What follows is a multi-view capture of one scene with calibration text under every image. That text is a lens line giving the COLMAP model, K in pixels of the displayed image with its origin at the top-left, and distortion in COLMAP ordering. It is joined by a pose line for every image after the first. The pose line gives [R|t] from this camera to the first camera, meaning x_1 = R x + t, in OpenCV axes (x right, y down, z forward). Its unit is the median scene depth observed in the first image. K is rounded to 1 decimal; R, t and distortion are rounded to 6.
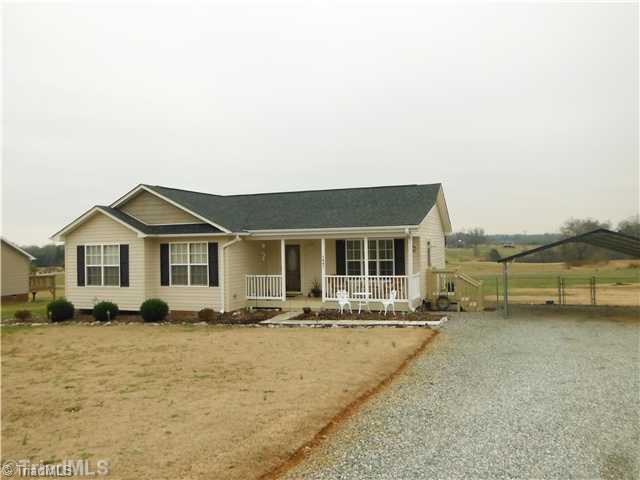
lens RADIAL K [[514.4, 0, 319.3], [0, 514.4, 224.6], [0, 0, 1]] dist [-0.005666, -0.000121]
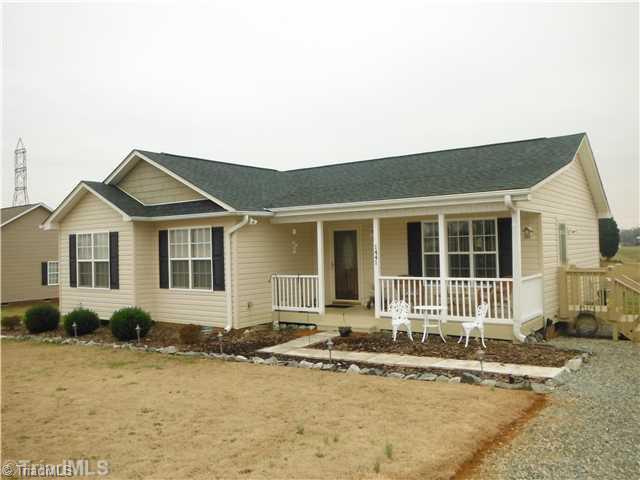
lens RADIAL K [[537.1, 0, 323.3], [0, 537.1, 228.9], [0, 0, 1]] dist [0.004258, 0.001313]
pose [[0.965707, -0.013210, -0.259299, 0.113702], [0.015889, 0.999840, 0.008240, 0.032825], [0.259149, -0.012078, 0.965762, 0.331902]]
